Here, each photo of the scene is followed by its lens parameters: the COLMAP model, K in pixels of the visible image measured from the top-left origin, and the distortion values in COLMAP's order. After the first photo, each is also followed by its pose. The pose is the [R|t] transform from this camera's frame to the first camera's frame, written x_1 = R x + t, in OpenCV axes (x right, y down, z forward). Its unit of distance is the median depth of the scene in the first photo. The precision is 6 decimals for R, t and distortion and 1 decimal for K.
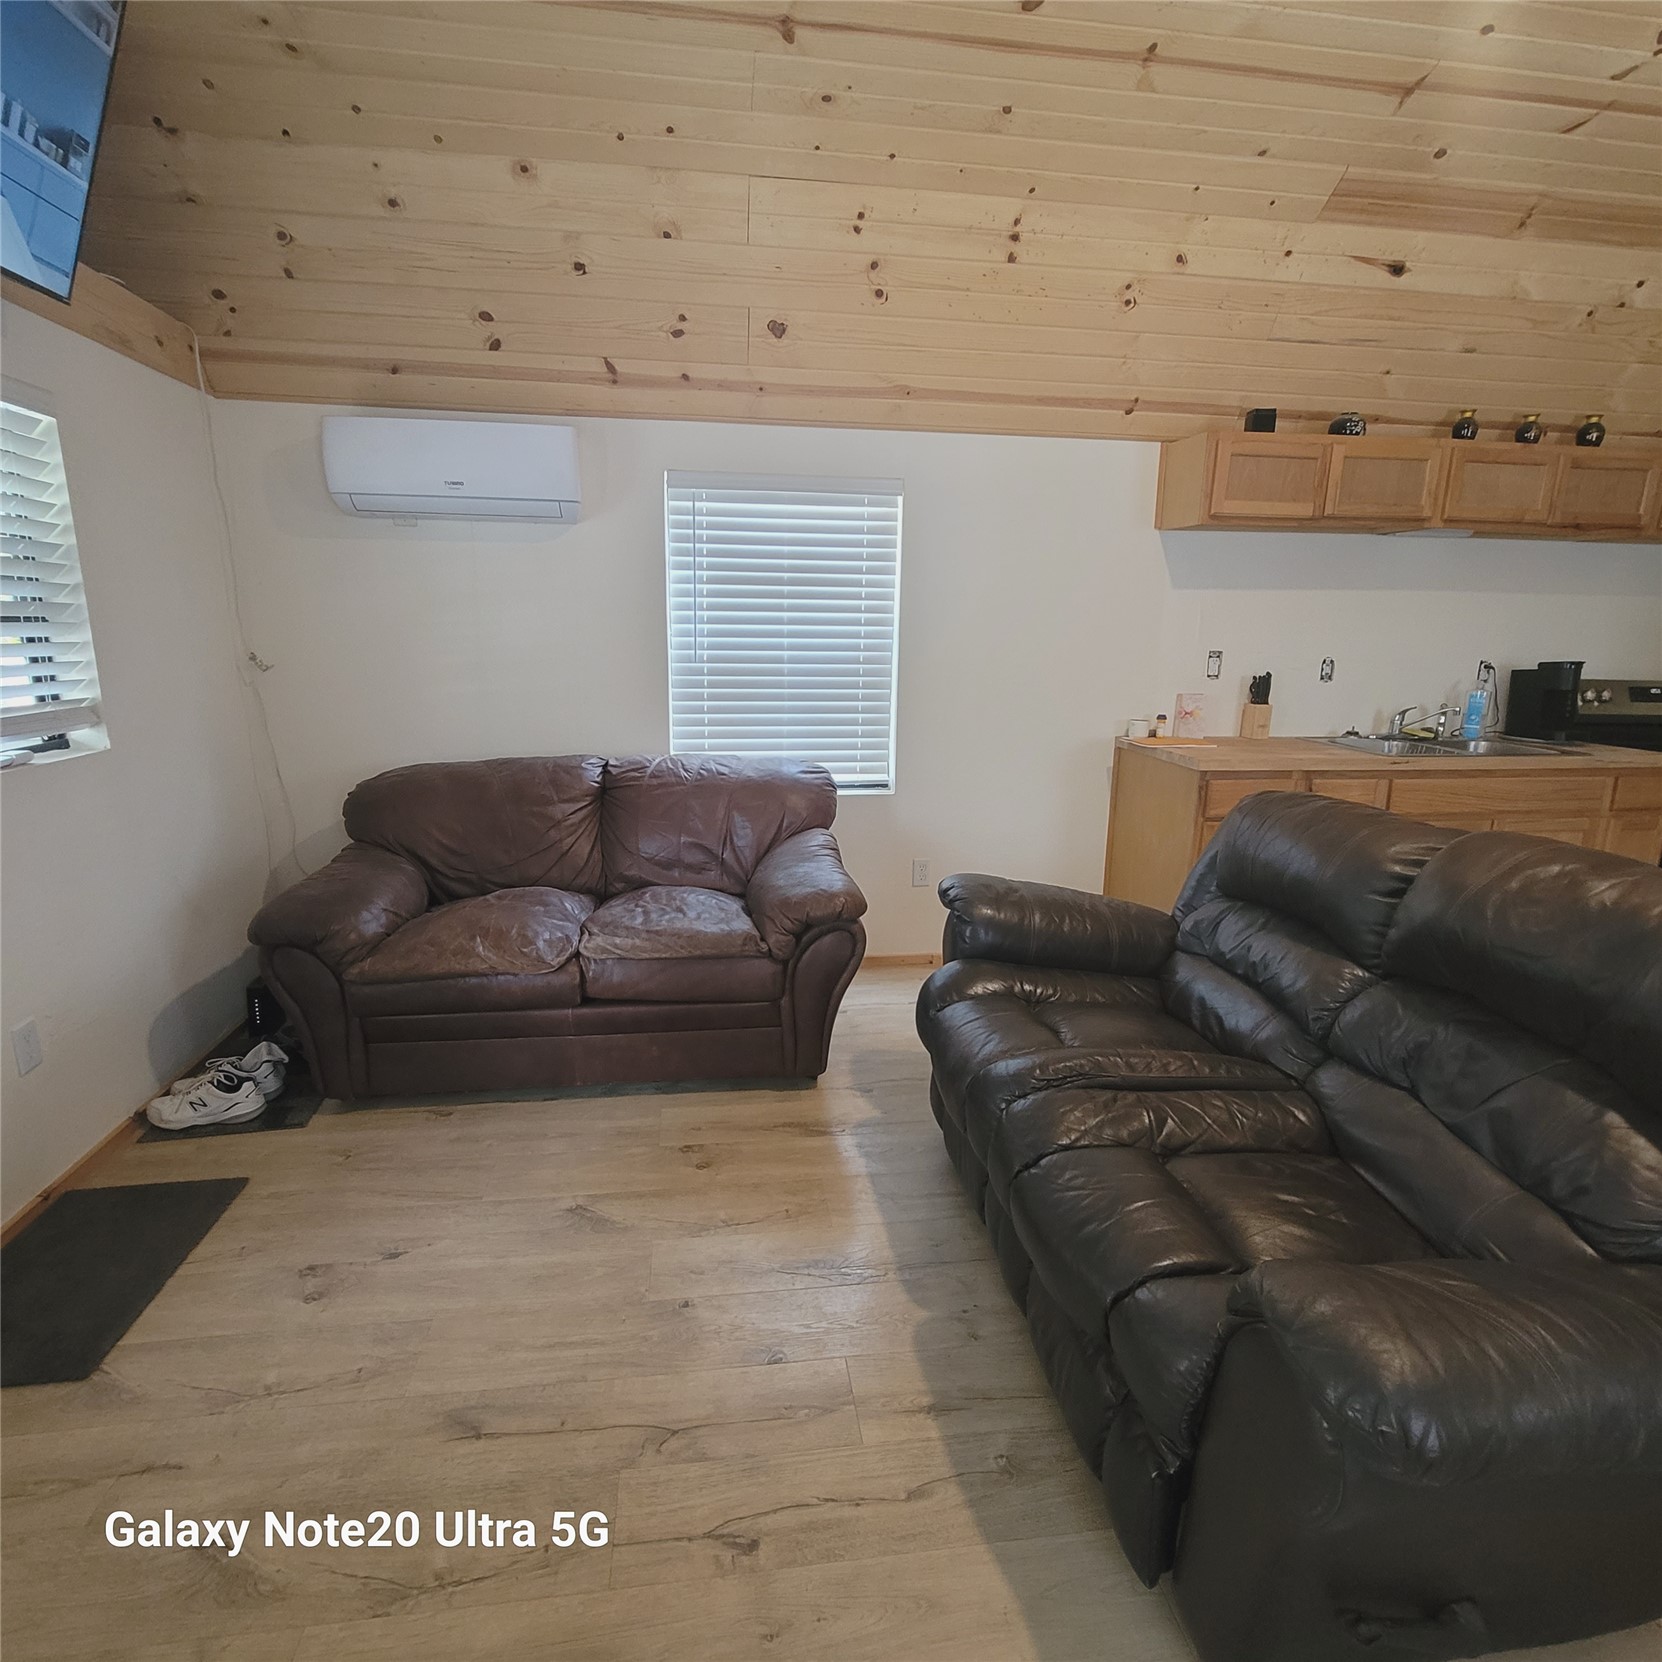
lens RADIAL K [[907.6, 0, 823.5], [0, 907.6, 829.7], [0, 0, 1]] dist [-0.007480, 0.003490]
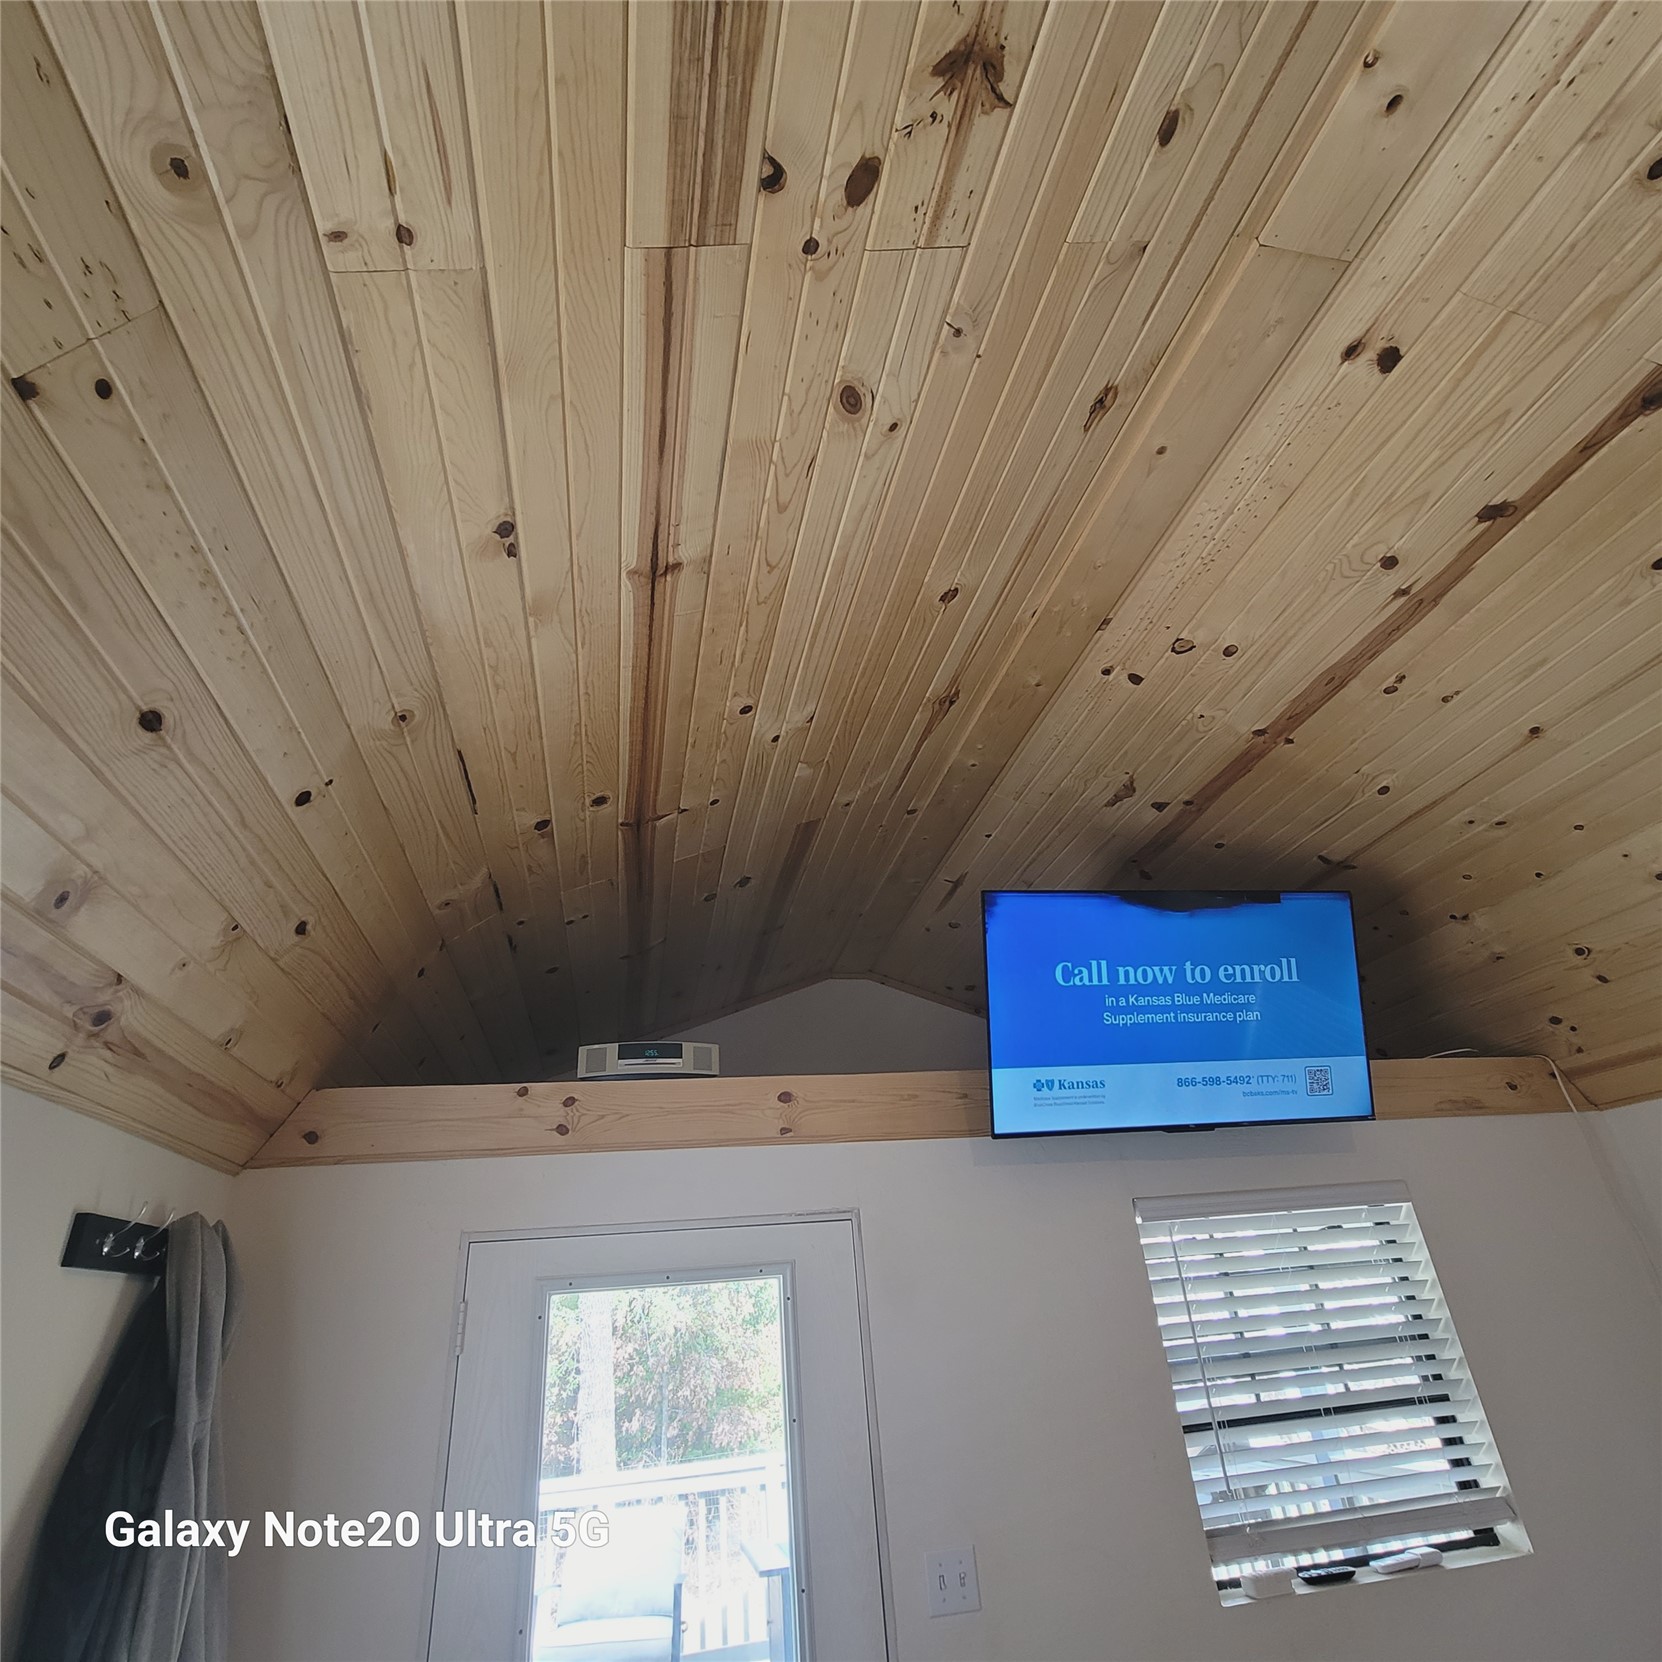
lens RADIAL K [[907.6, 0, 832.2], [0, 907.6, 831.5], [0, 0, 1]] dist [-0.007480, 0.003490]
pose [[0.065423, -0.488732, -0.869978, 0.341458], [-0.148053, 0.857441, -0.492823, -0.163458], [0.986813, 0.161044, -0.016262, 0.182277]]
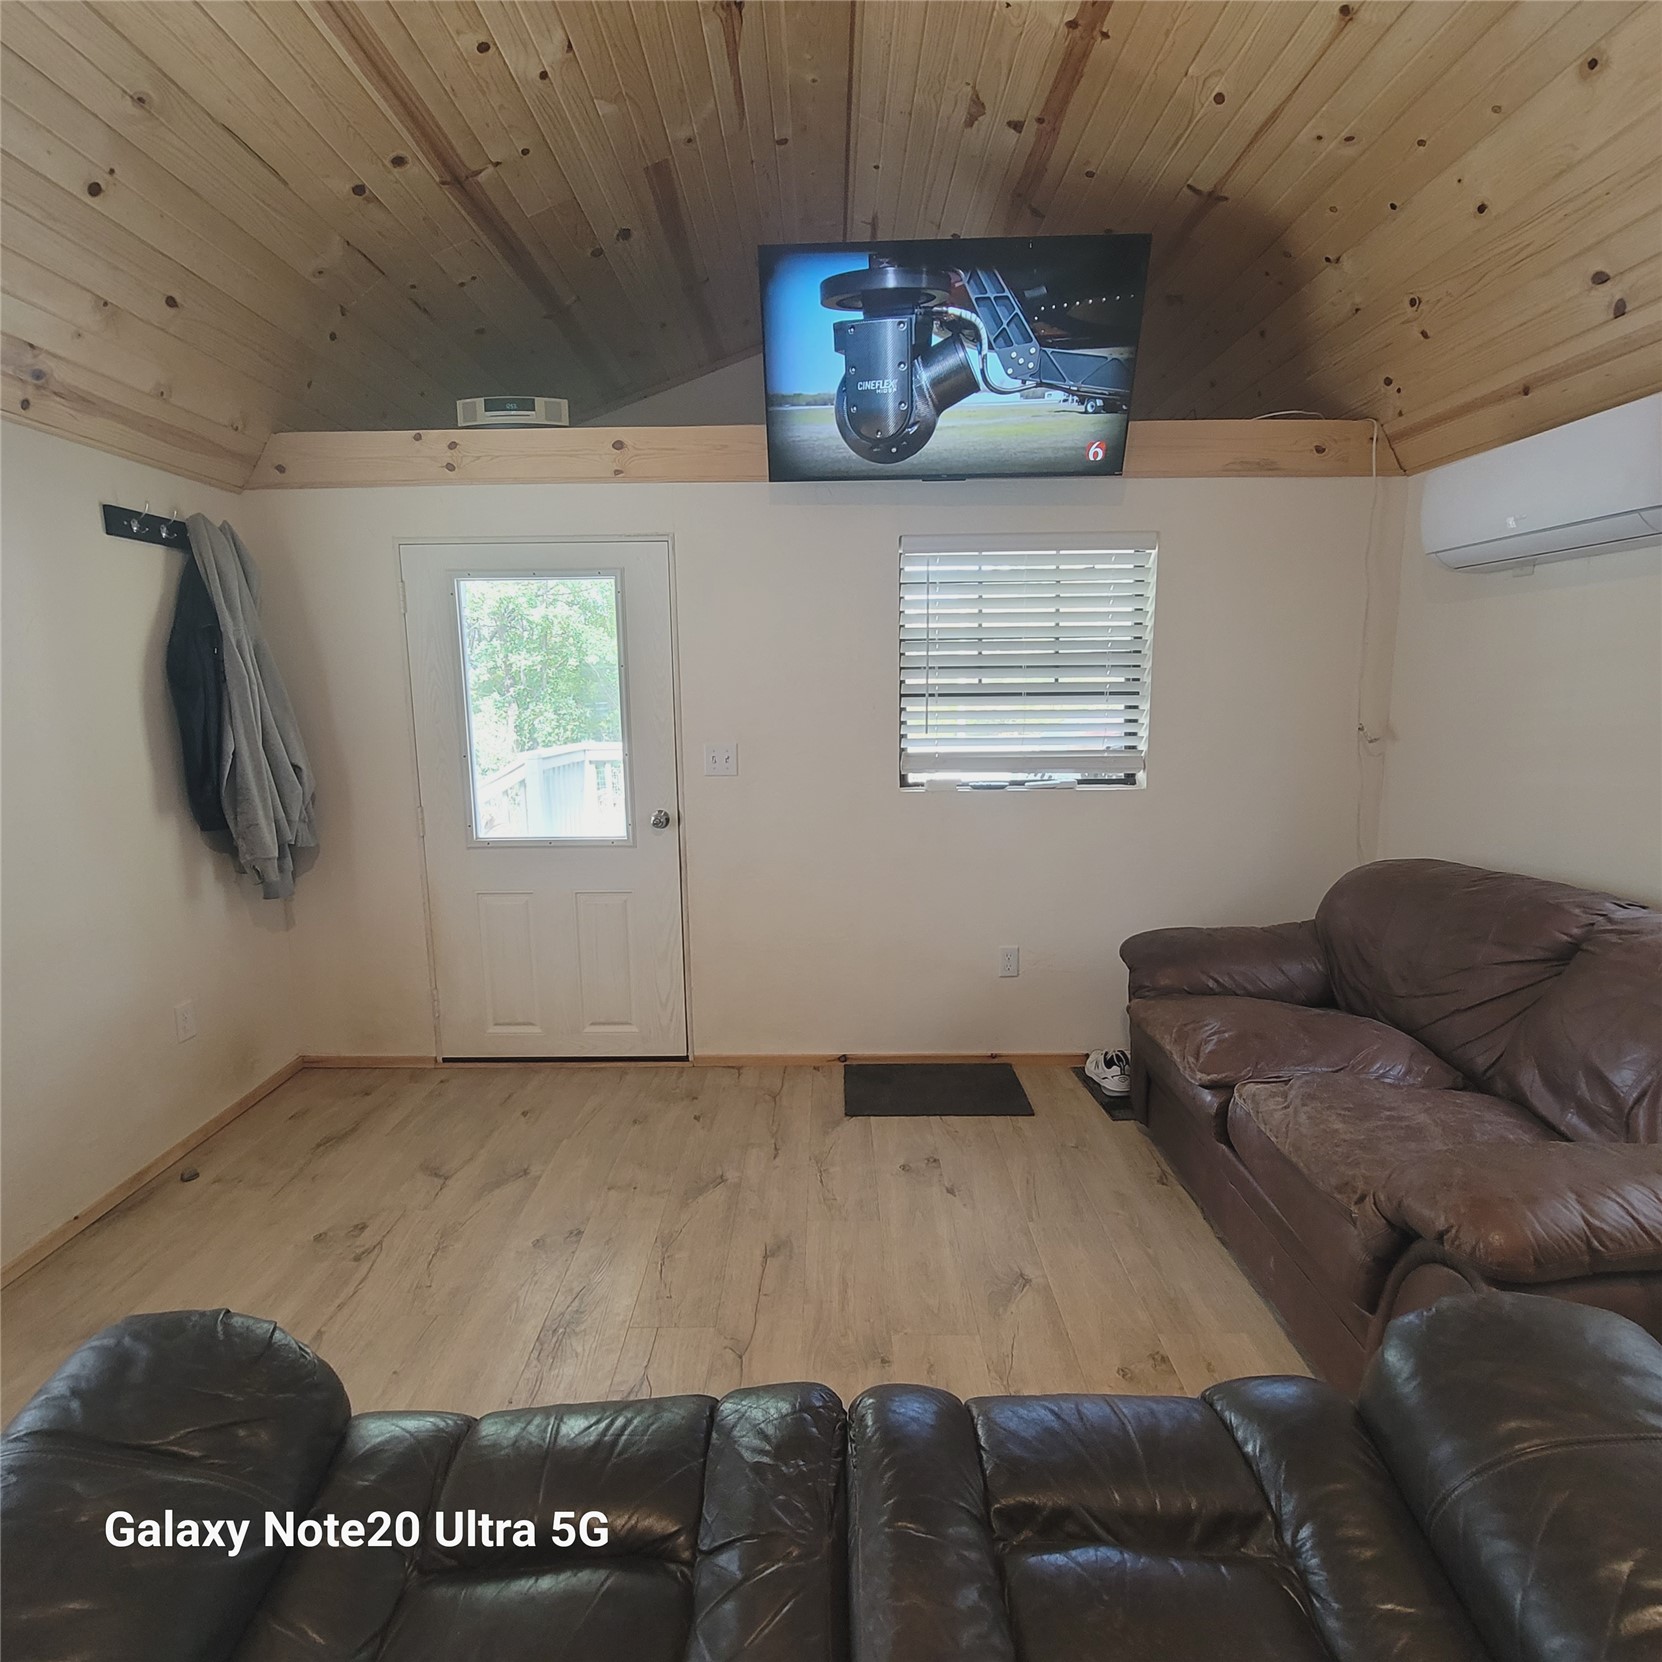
lens RADIAL K [[907.6, 0, 826.7], [0, 907.6, 829.9], [0, 0, 1]] dist [-0.007480, 0.003490]
pose [[-0.136166, 0.147785, -0.979601, 0.594393], [-0.211863, 0.961591, 0.174517, -0.165856], [0.967767, 0.231305, -0.099626, 0.698740]]
